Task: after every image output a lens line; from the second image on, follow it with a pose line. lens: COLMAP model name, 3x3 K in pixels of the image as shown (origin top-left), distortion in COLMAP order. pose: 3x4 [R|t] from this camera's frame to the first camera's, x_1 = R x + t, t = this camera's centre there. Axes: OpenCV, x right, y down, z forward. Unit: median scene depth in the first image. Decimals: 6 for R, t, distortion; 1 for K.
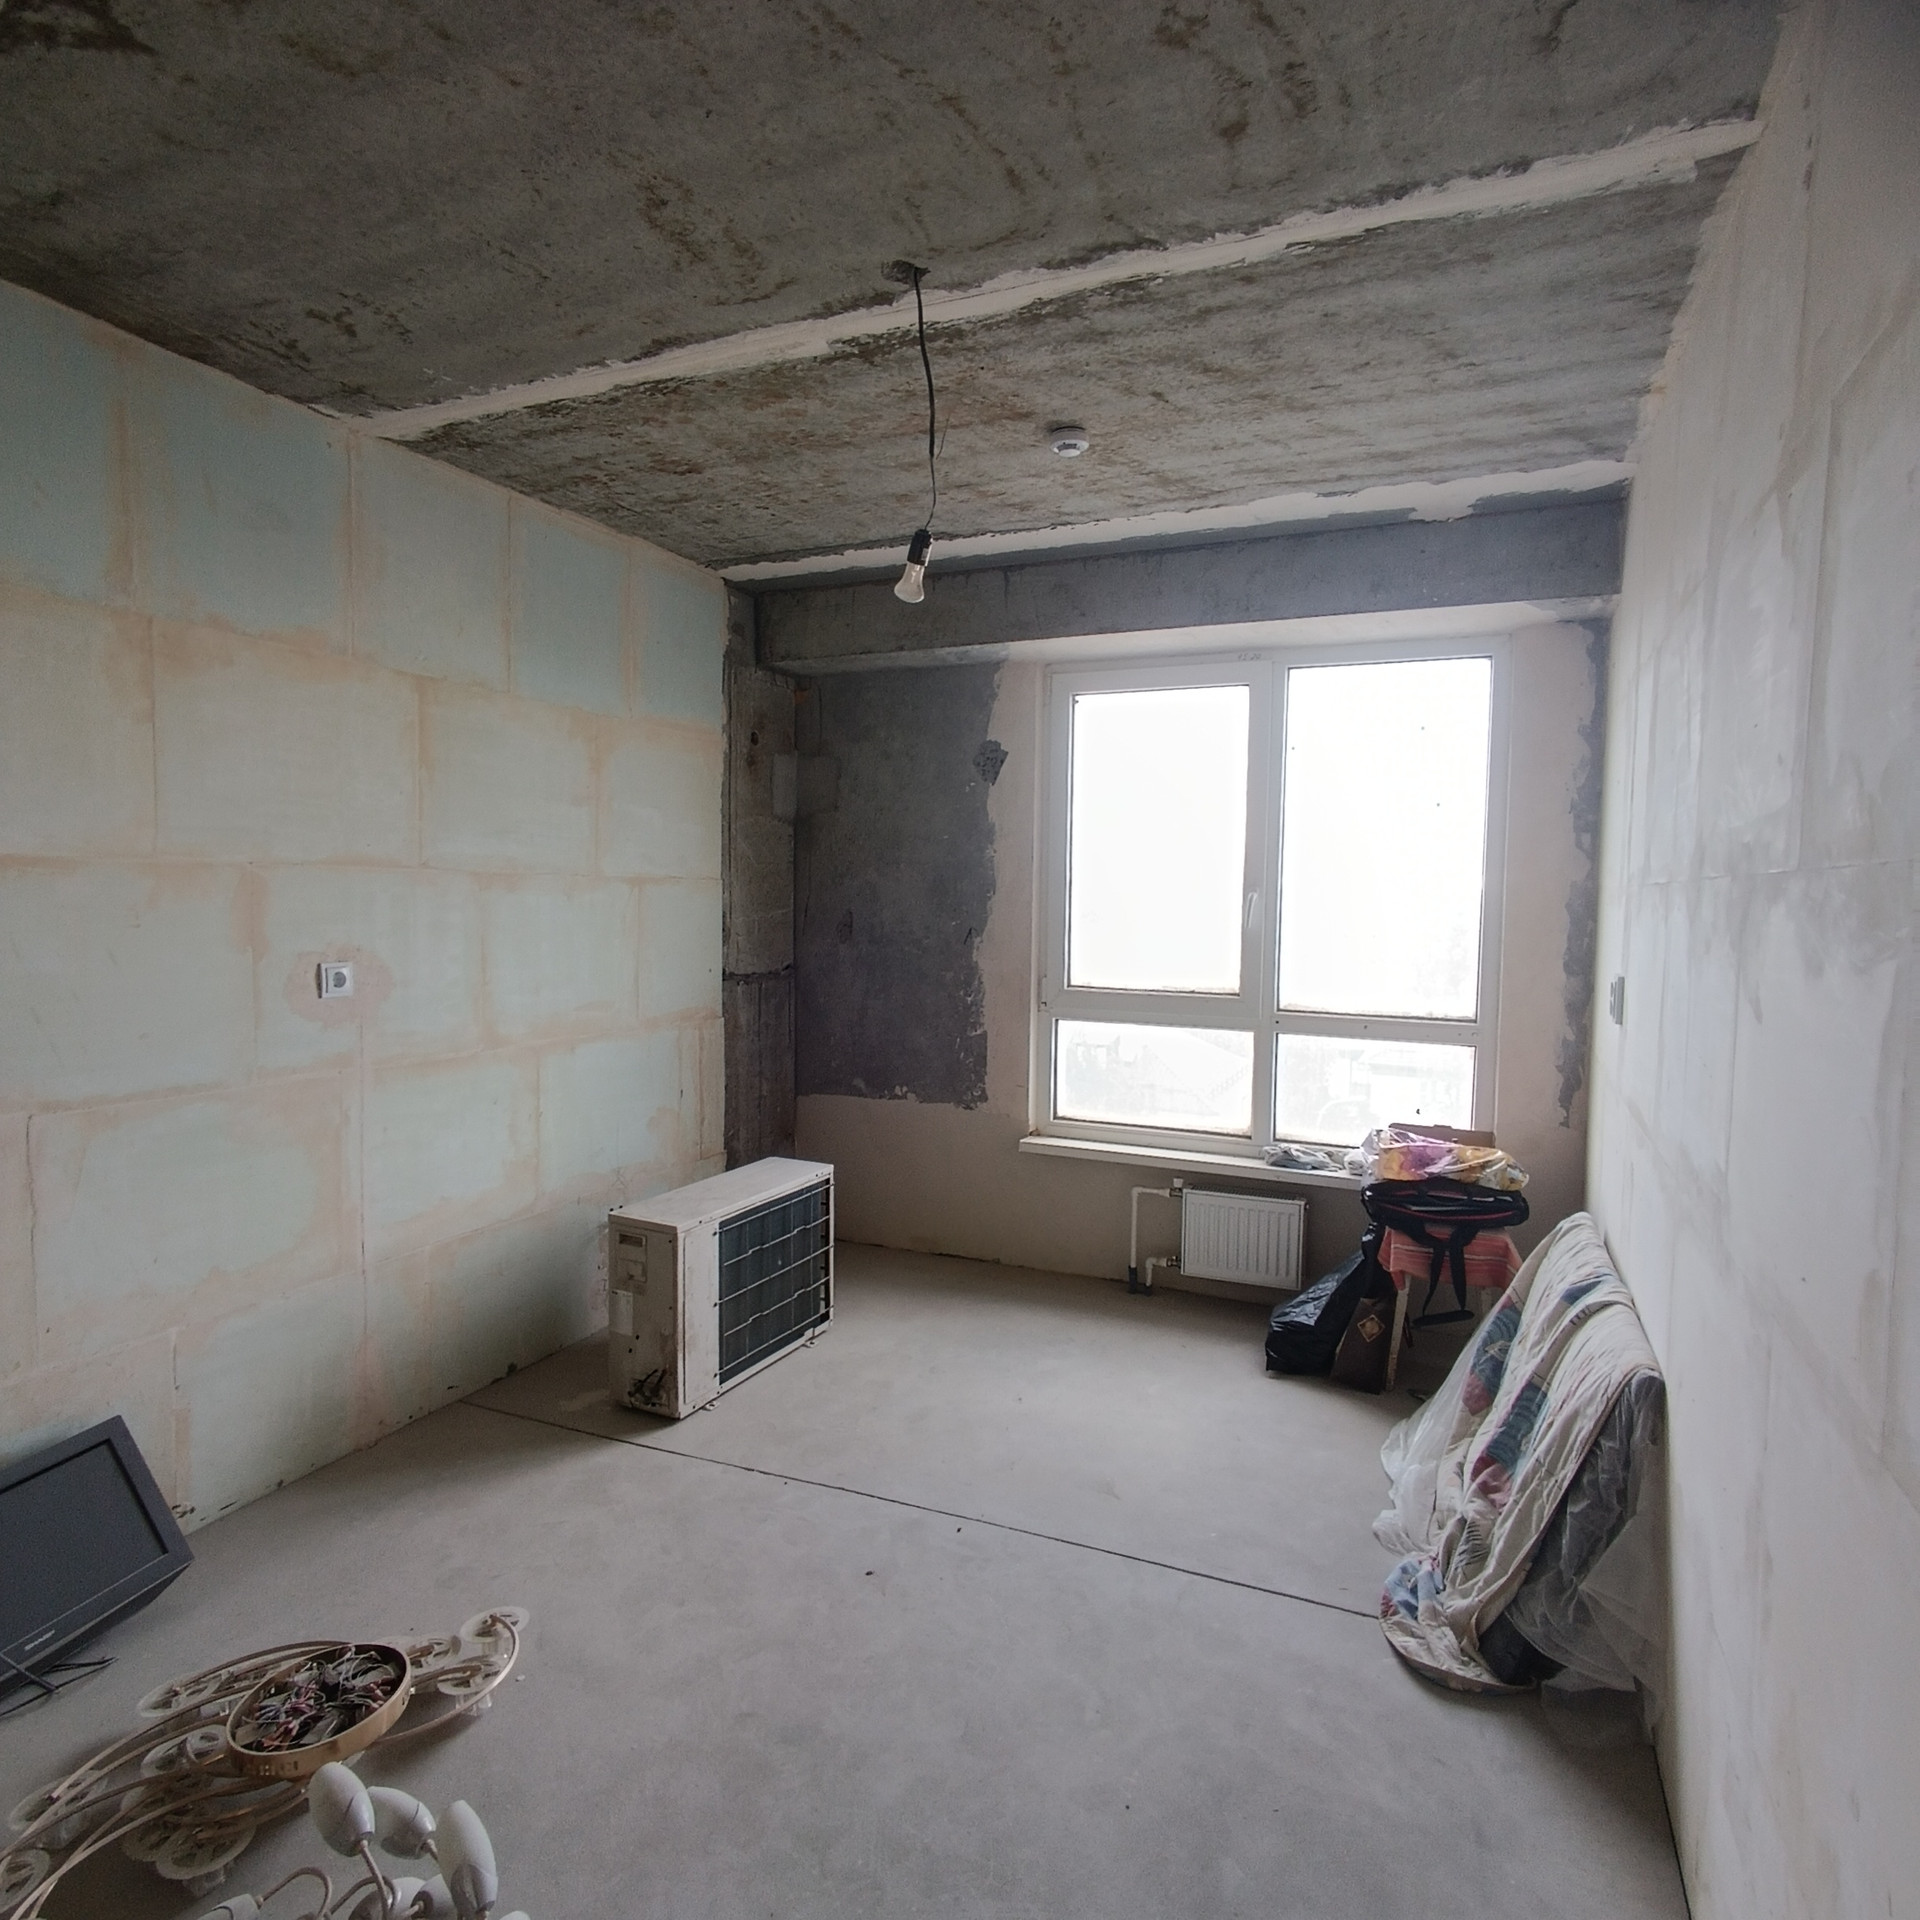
lens RADIAL K [[1169.2, 0, 958.6], [0, 1169.2, 959.8], [0, 0, 1]] dist [-0.031690, 0.035418]
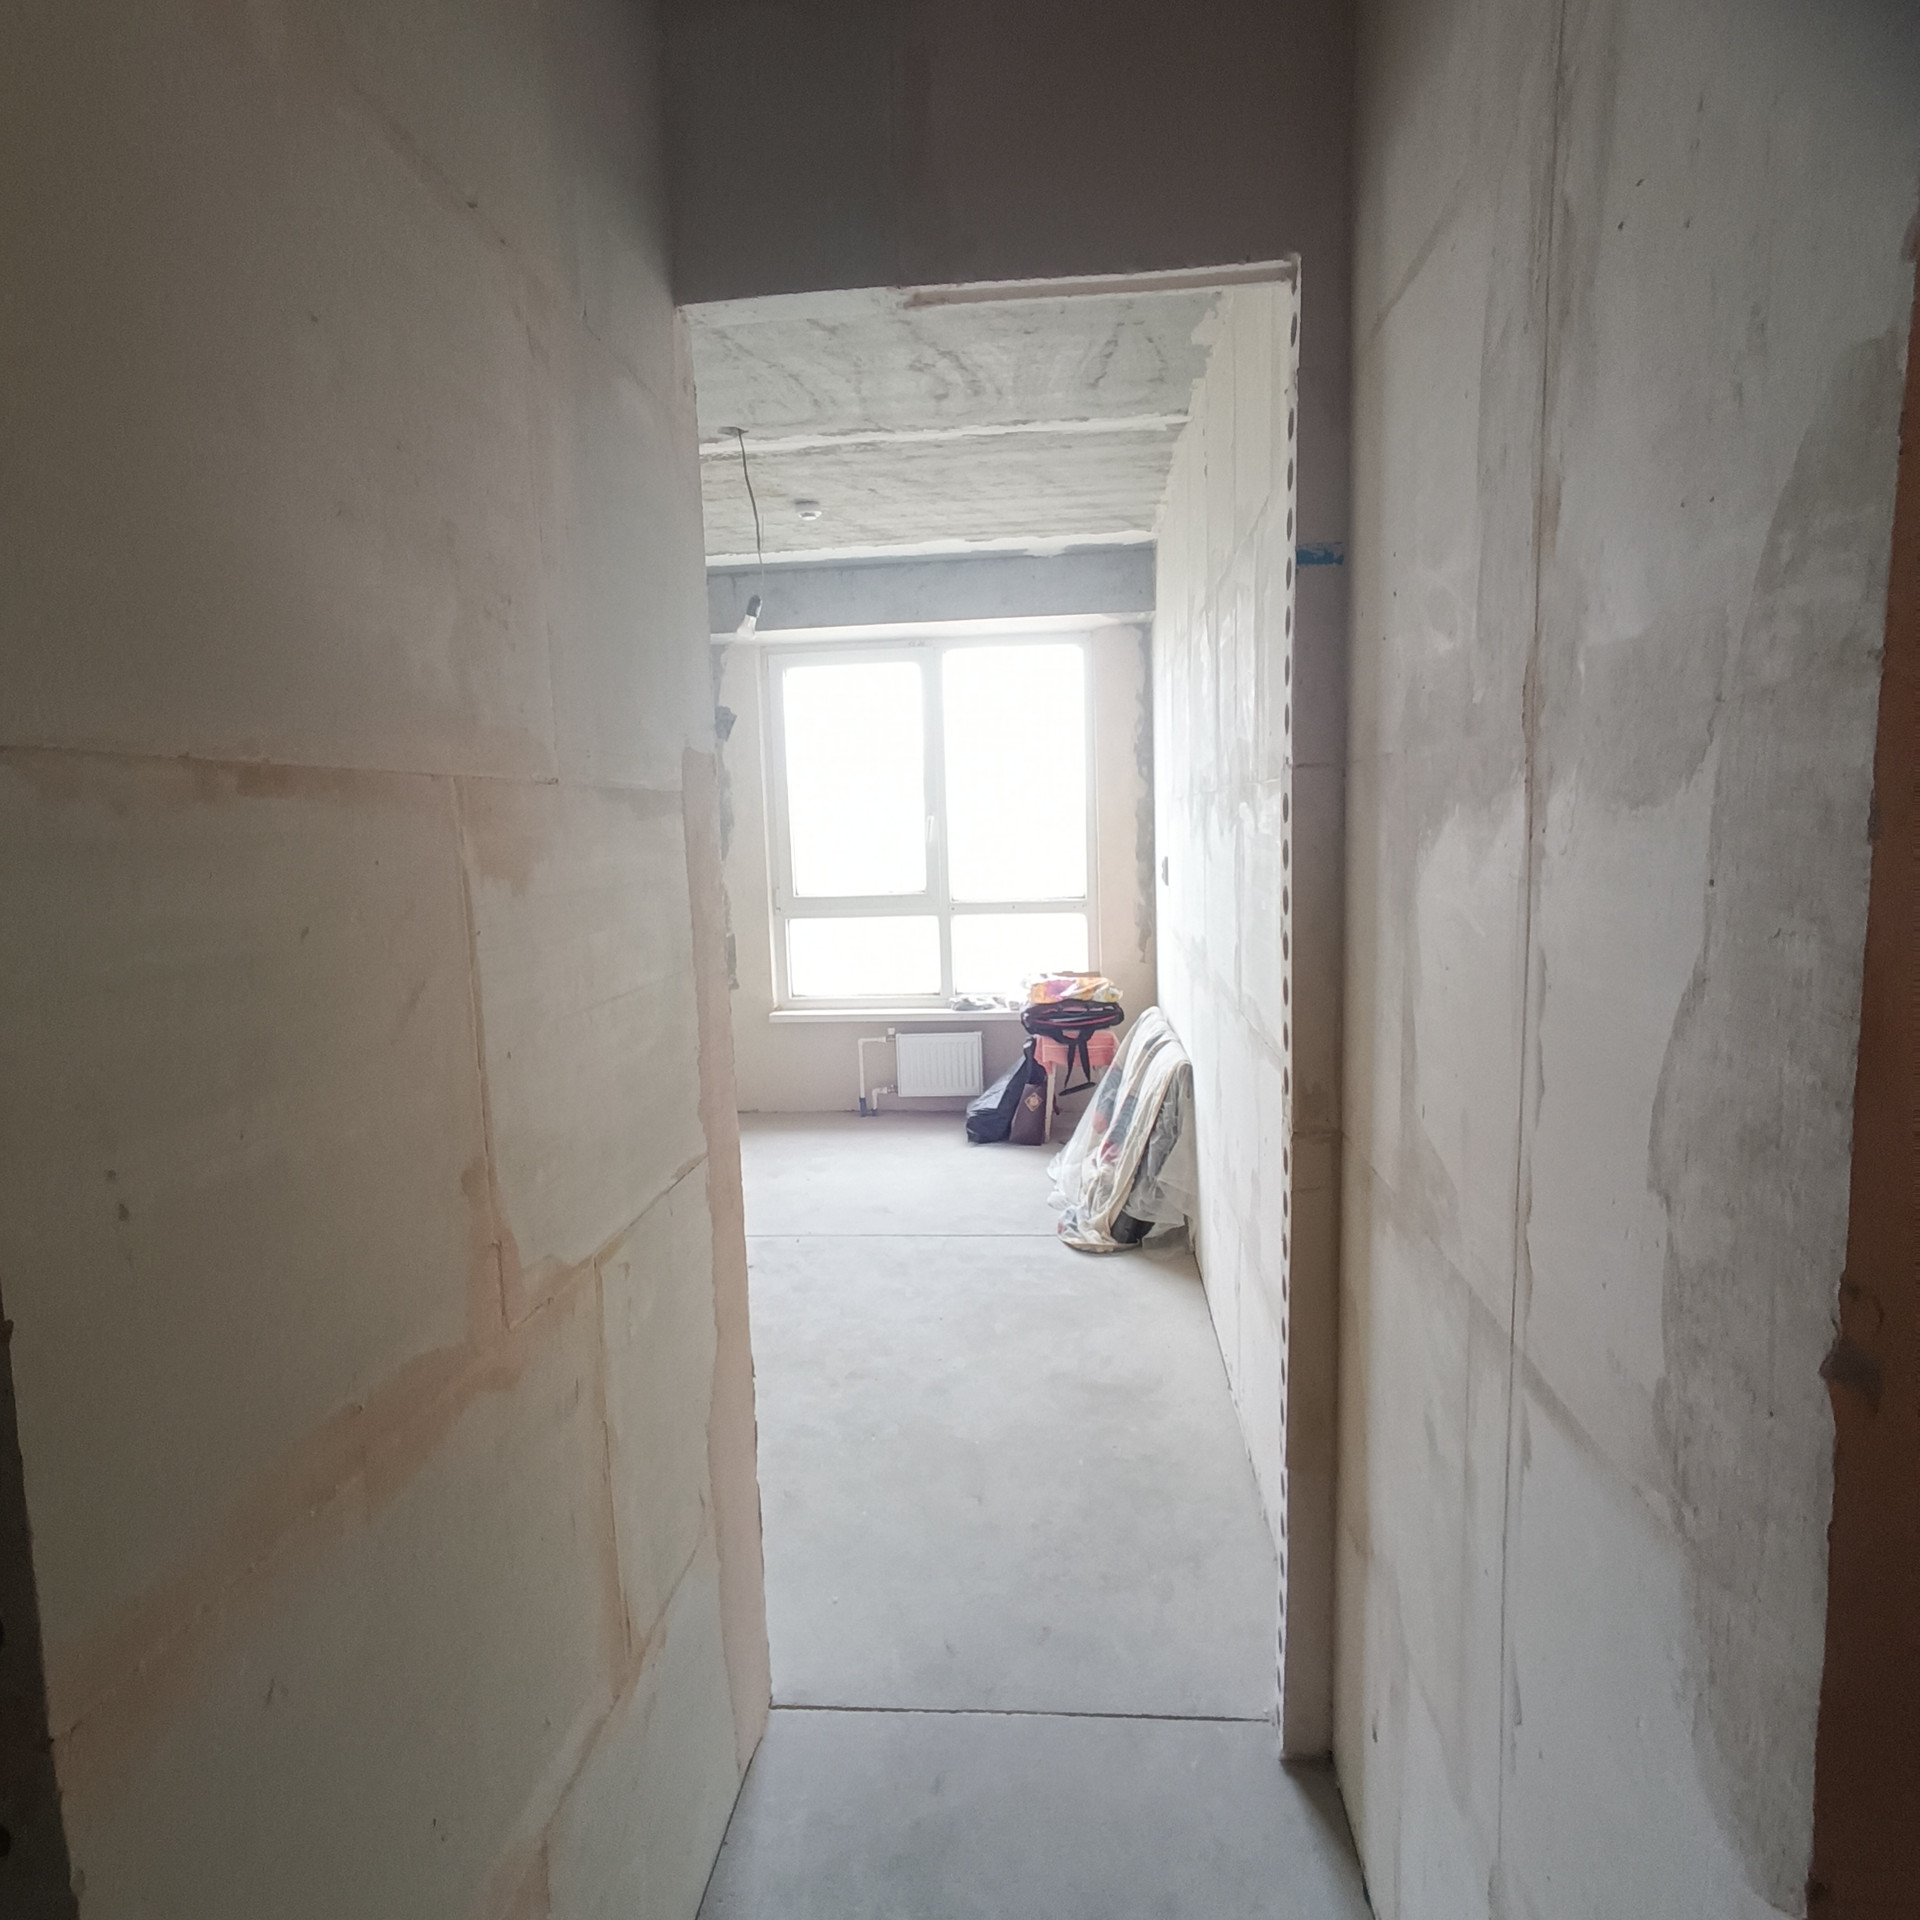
lens RADIAL K [[1169.2, 0, 958.5], [0, 1169.2, 956.8], [0, 0, 1]] dist [-0.031690, 0.035418]
pose [[0.947139, -0.081817, 0.310215, -0.182048], [0.065095, 0.995831, 0.063898, 0.025290], [-0.314150, -0.040327, 0.948517, -0.377569]]
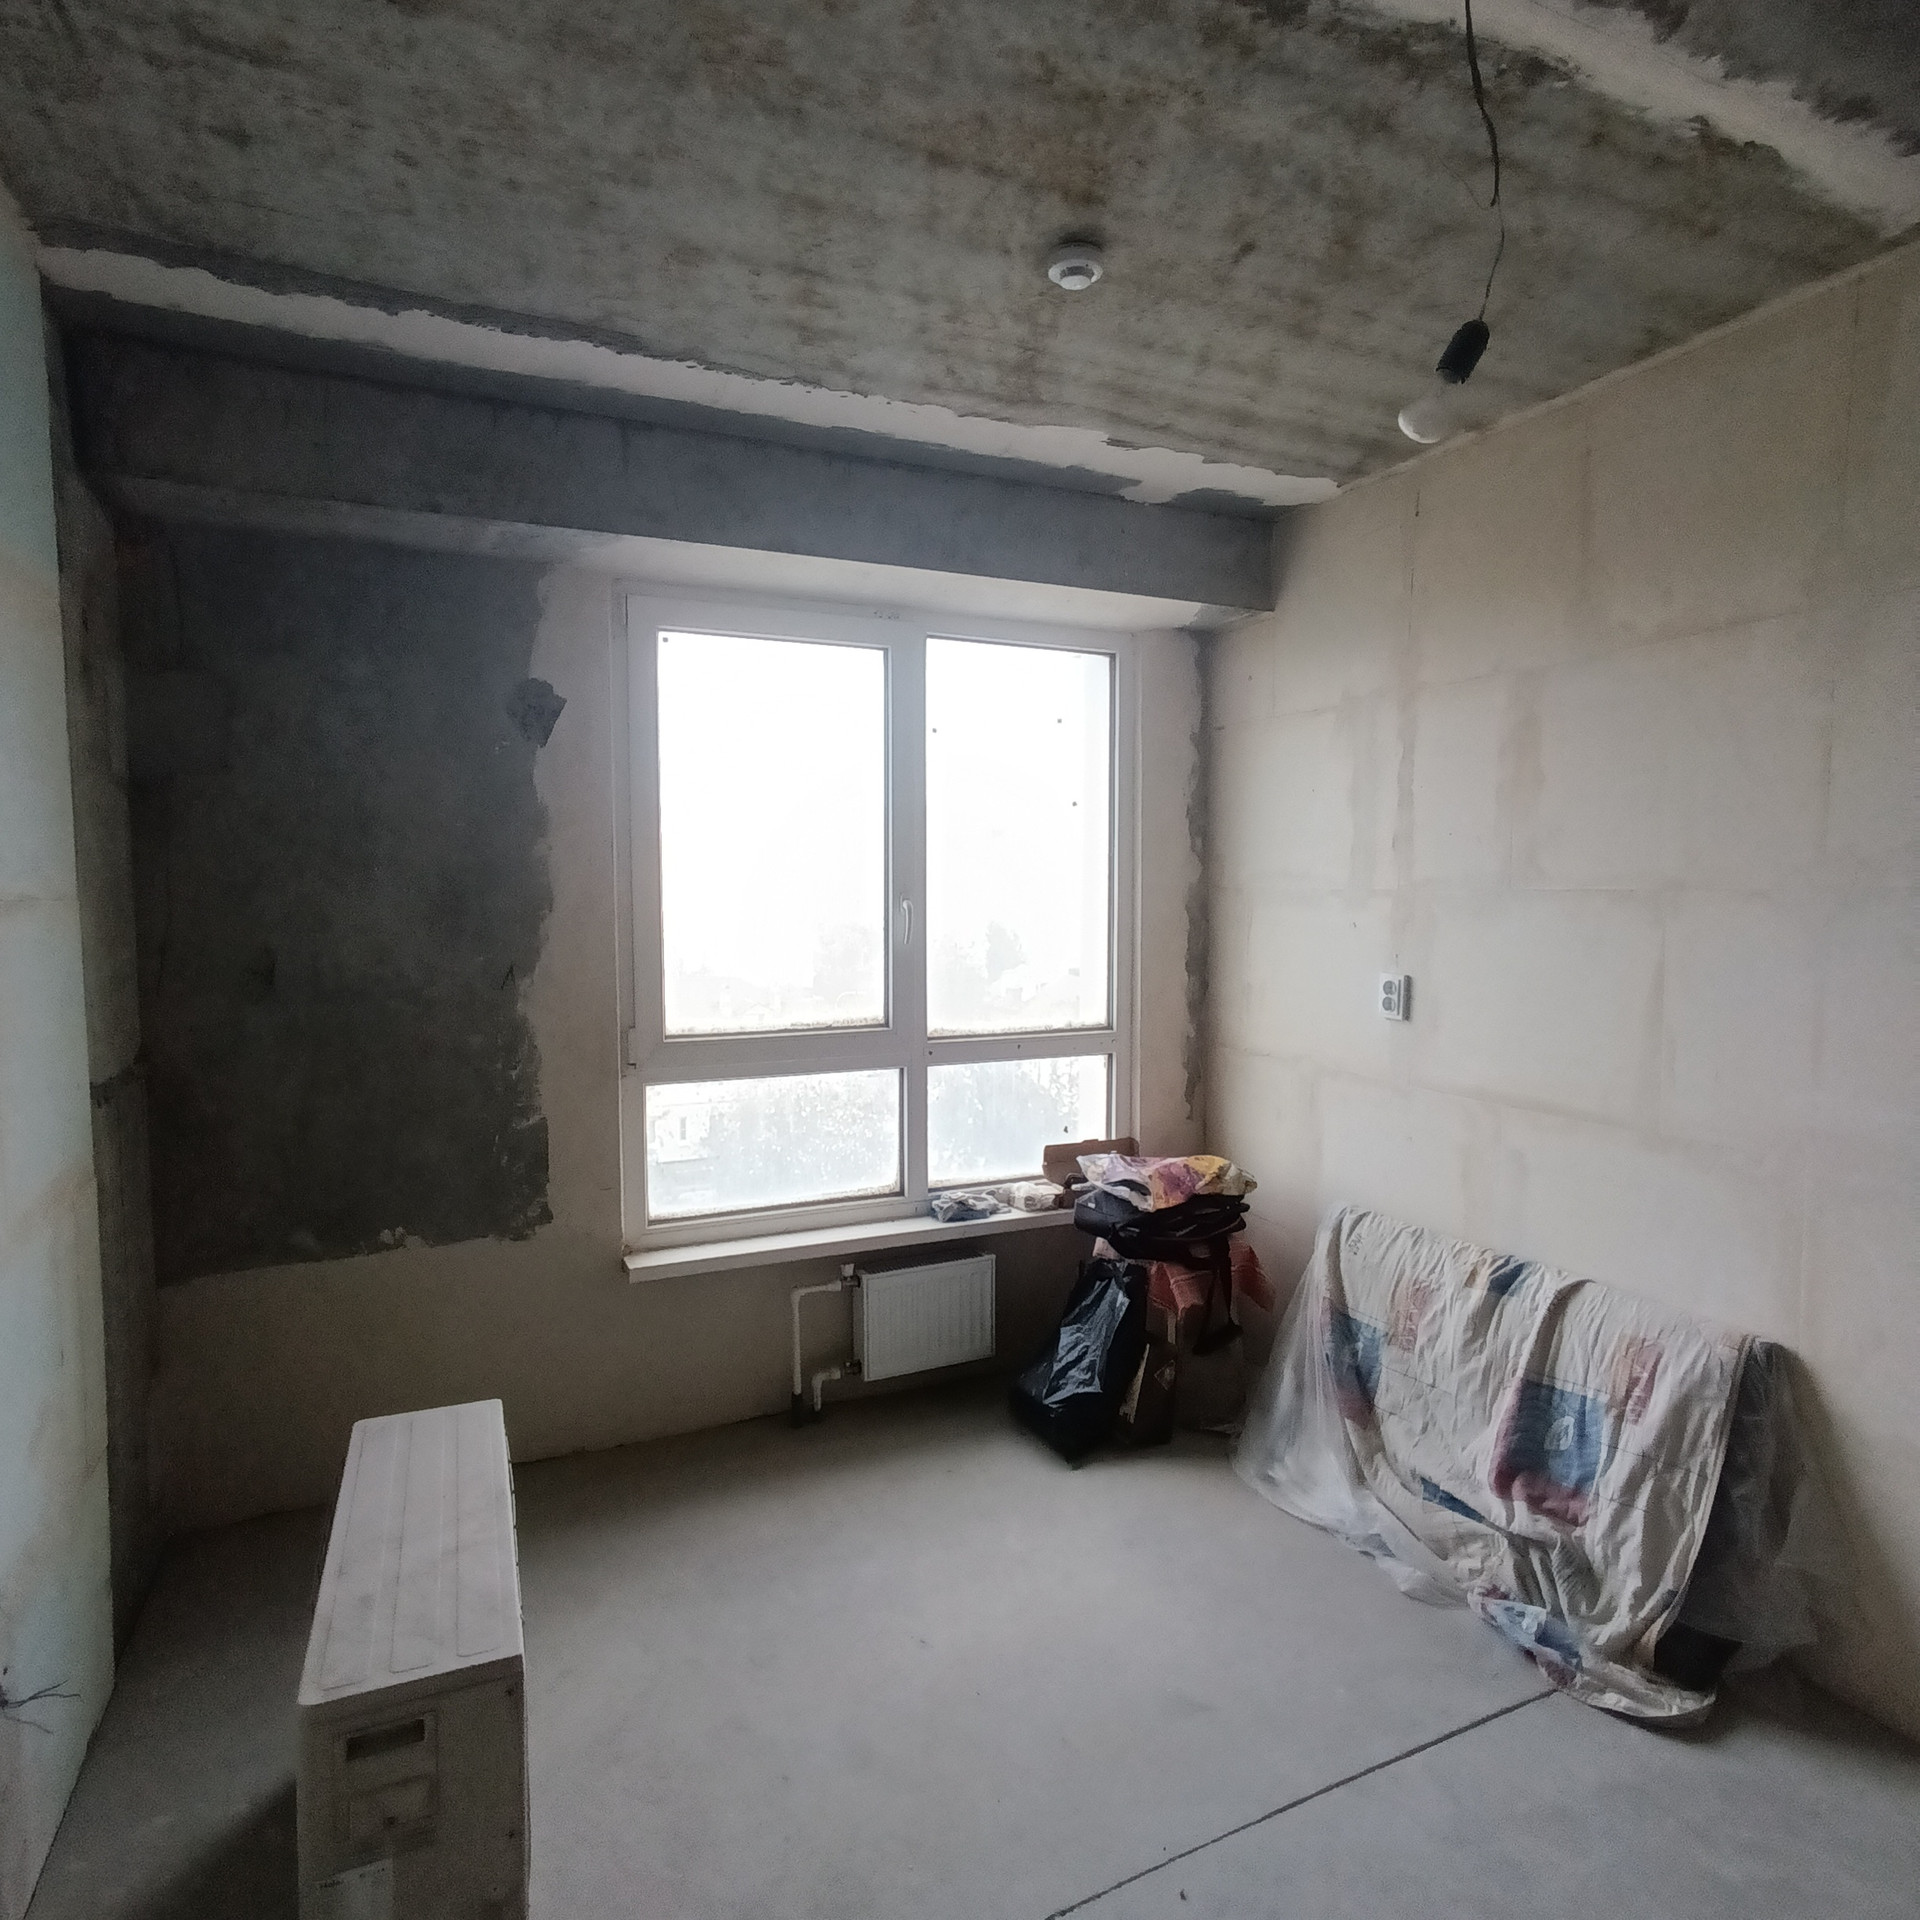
lens RADIAL K [[1169.2, 0, 963.9], [0, 1169.2, 961.2], [0, 0, 1]] dist [-0.031690, 0.035418]
pose [[0.653858, -0.062683, 0.754016, -0.401412], [0.057629, 0.997793, 0.032974, -0.045845], [-0.754420, 0.021893, 0.656027, 0.486534]]
